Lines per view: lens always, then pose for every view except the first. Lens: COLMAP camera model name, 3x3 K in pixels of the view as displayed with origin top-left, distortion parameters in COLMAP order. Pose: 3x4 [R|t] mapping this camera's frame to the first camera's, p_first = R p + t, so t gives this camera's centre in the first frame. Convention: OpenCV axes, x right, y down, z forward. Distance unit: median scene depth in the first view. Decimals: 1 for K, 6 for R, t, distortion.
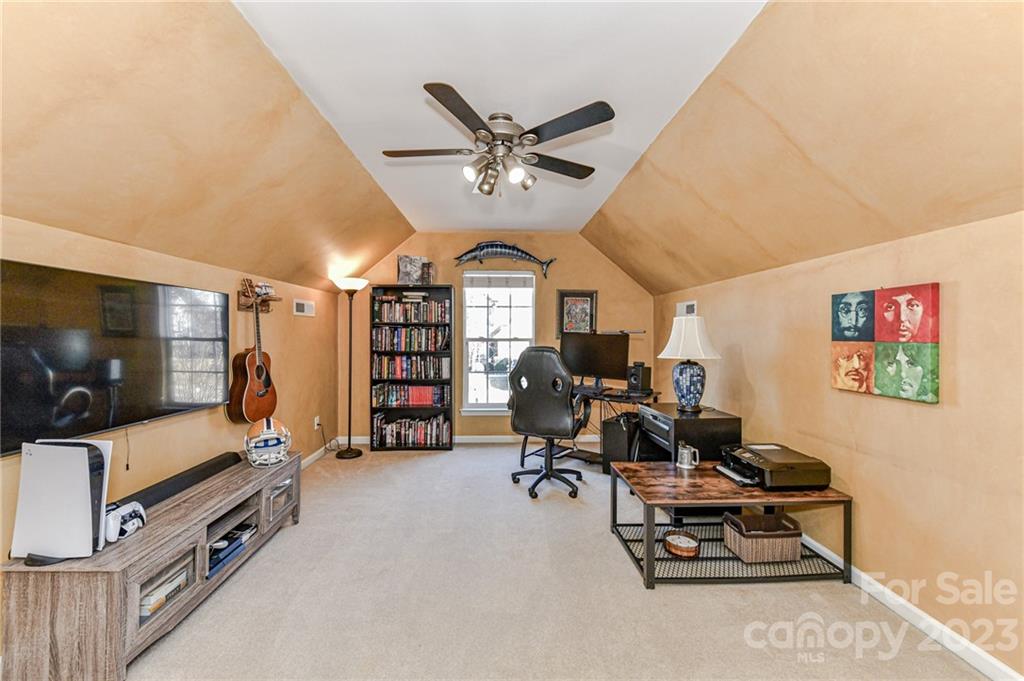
lens RADIAL K [[403.7, 0, 507.9], [0, 403.7, 335.7], [0, 0, 1]] dist [0.000115, -0.000318]
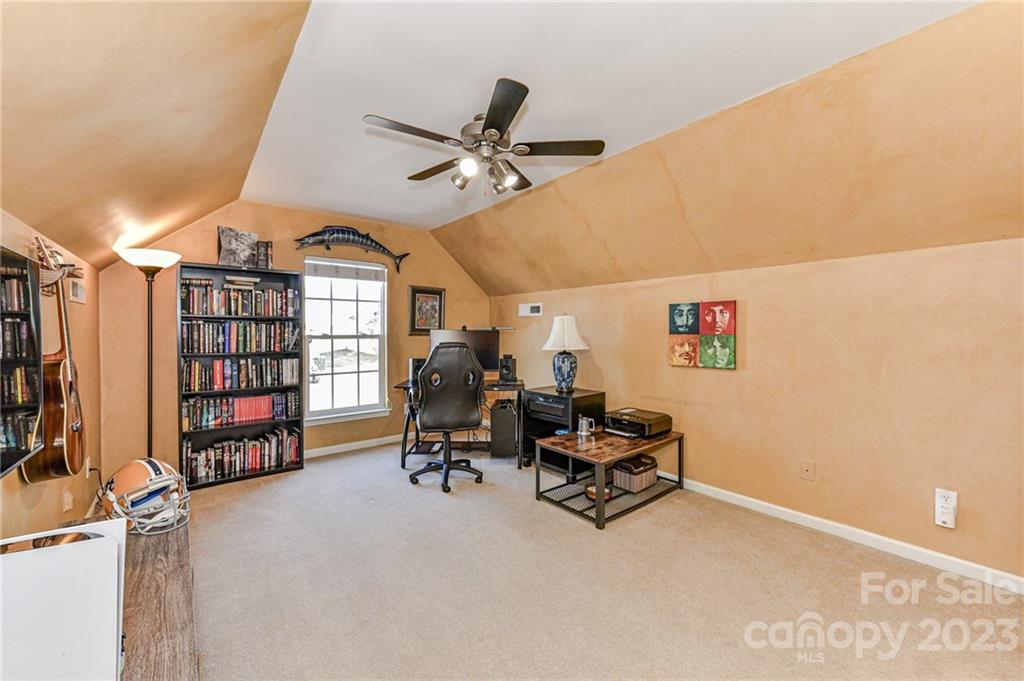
lens RADIAL K [[403.7, 0, 510.0], [0, 403.7, 337.3], [0, 0, 1]] dist [0.000115, -0.000318]
pose [[0.802699, -0.010264, 0.596296, -0.384769], [0.004066, 0.999923, 0.011738, 0.002411], [-0.596370, -0.006997, 0.802679, 0.090393]]
